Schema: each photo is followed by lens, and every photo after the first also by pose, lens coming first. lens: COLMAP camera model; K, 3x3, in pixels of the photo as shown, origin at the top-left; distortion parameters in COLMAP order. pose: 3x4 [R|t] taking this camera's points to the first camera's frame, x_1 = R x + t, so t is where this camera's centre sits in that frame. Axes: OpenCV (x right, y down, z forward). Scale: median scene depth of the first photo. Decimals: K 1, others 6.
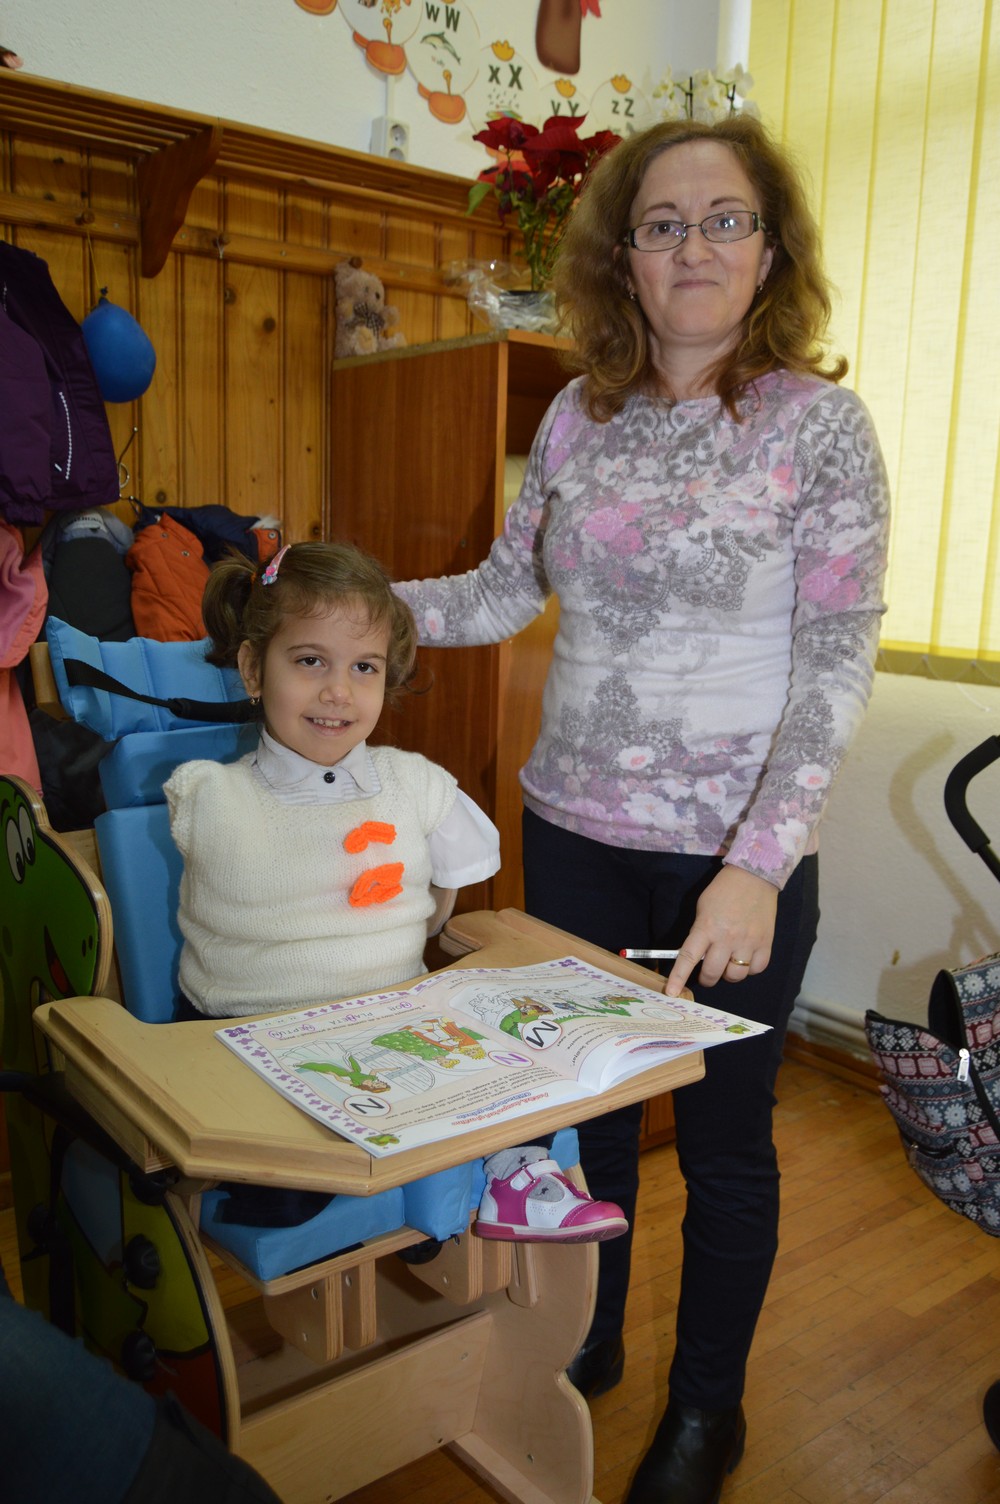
lens RADIAL K [[1317.8, 0, 500.4], [0, 1317.8, 754.5], [0, 0, 1]] dist [0.007326, -0.018485]
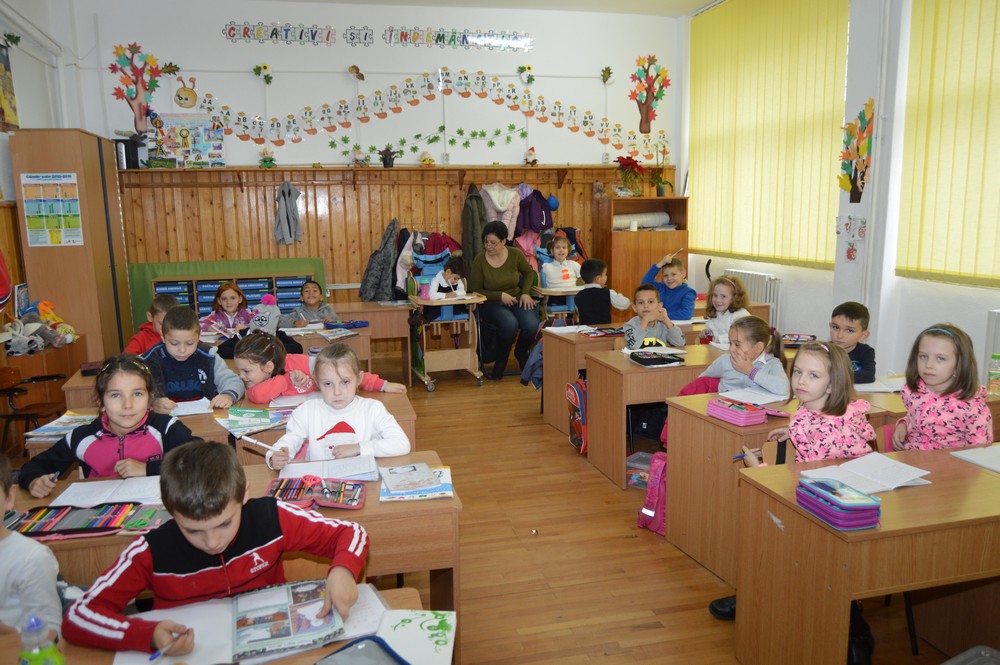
lens RADIAL K [[827.6, 0, 499.2], [0, 827.6, 335.1], [0, 0, 1]] dist [-0.006532, -0.000022]
pose [[0.903392, 0.024741, -0.428102, 1.114010], [-0.028512, 0.999591, -0.002396, 0.313404], [0.427867, 0.014371, 0.903727, -2.499315]]
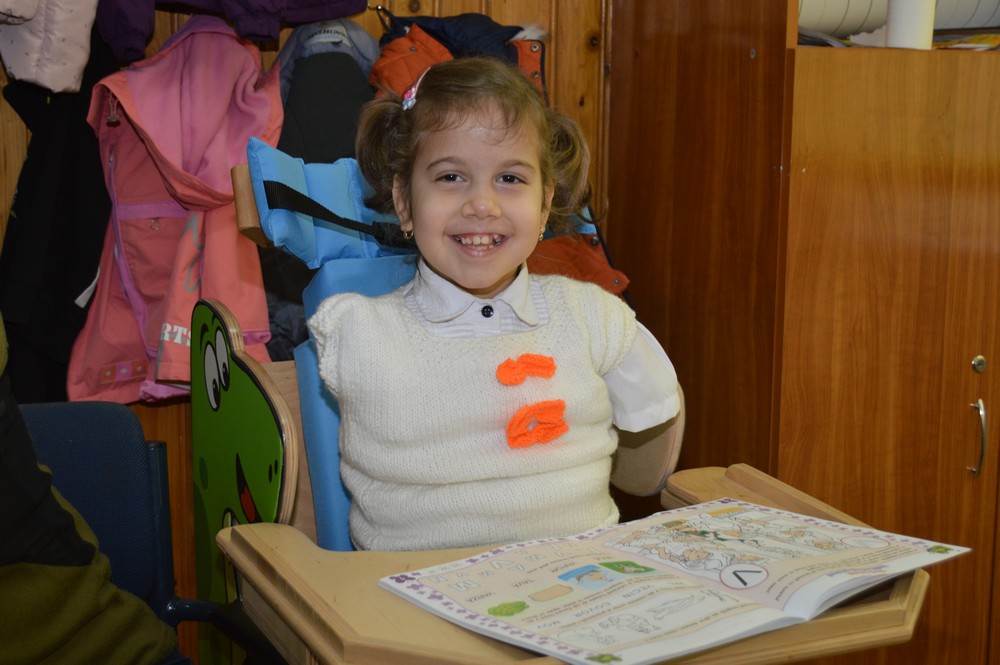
lens RADIAL K [[1770.8, 0, 506.4], [0, 1770.8, 335.4], [0, 0, 1]] dist [-0.004786, 0.000000]
pose [[0.967974, 0.027029, -0.249590, 0.108563], [-0.027608, 0.999618, 0.001184, 0.022945], [0.249527, 0.005745, 0.968351, -0.135189]]
